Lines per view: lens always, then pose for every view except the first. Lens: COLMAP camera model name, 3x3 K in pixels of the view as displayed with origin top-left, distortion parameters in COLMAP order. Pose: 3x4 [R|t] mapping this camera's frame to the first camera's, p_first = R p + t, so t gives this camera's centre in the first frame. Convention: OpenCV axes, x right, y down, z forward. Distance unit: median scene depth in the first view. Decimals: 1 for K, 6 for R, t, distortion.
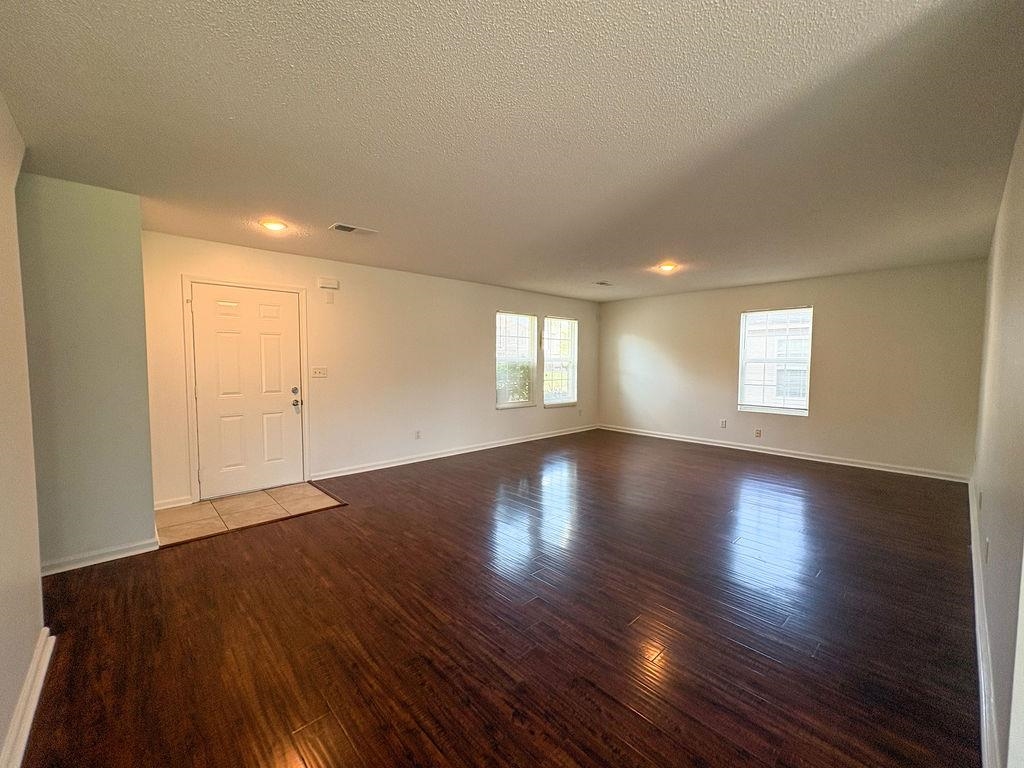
lens RADIAL K [[413.8, 0, 512.0], [0, 413.8, 384.0], [0, 0, 1]] dist [-0.000117, -0.000016]
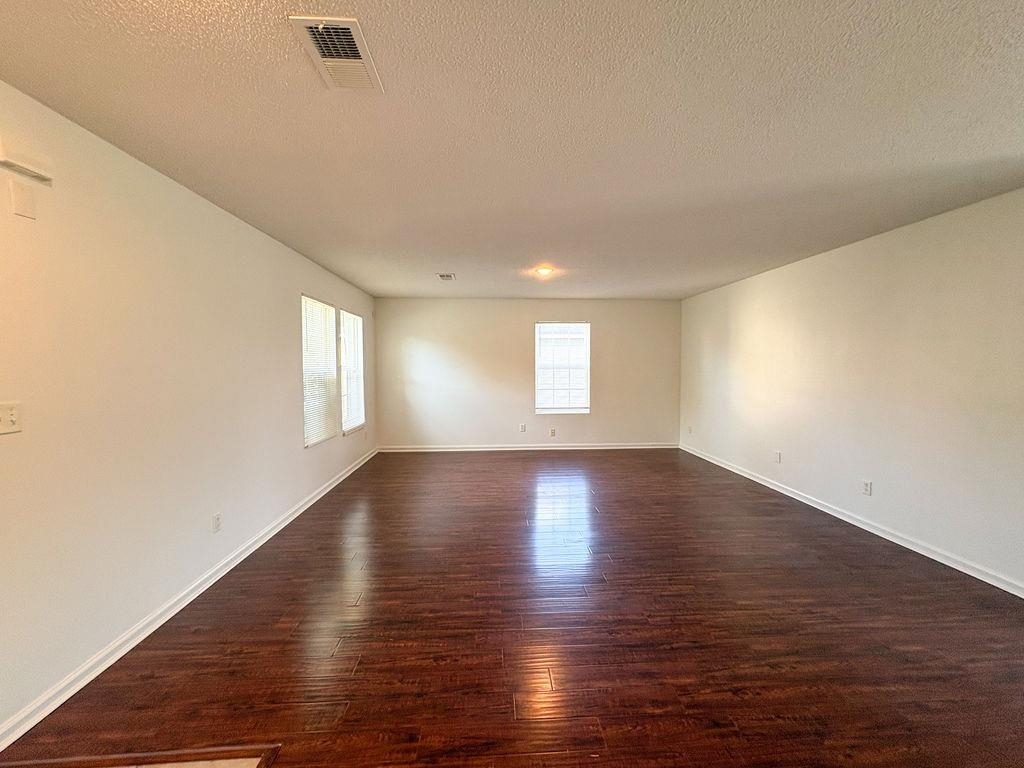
lens RADIAL K [[425.0, 0, 512.0], [0, 425.0, 384.0], [0, 0, 1]] dist [-0.000143, 0.000036]
pose [[0.645000, -0.041369, 0.763062, -0.332520], [0.053591, 0.998524, 0.008835, -0.026209], [-0.762301, 0.035195, 0.646265, 0.340797]]
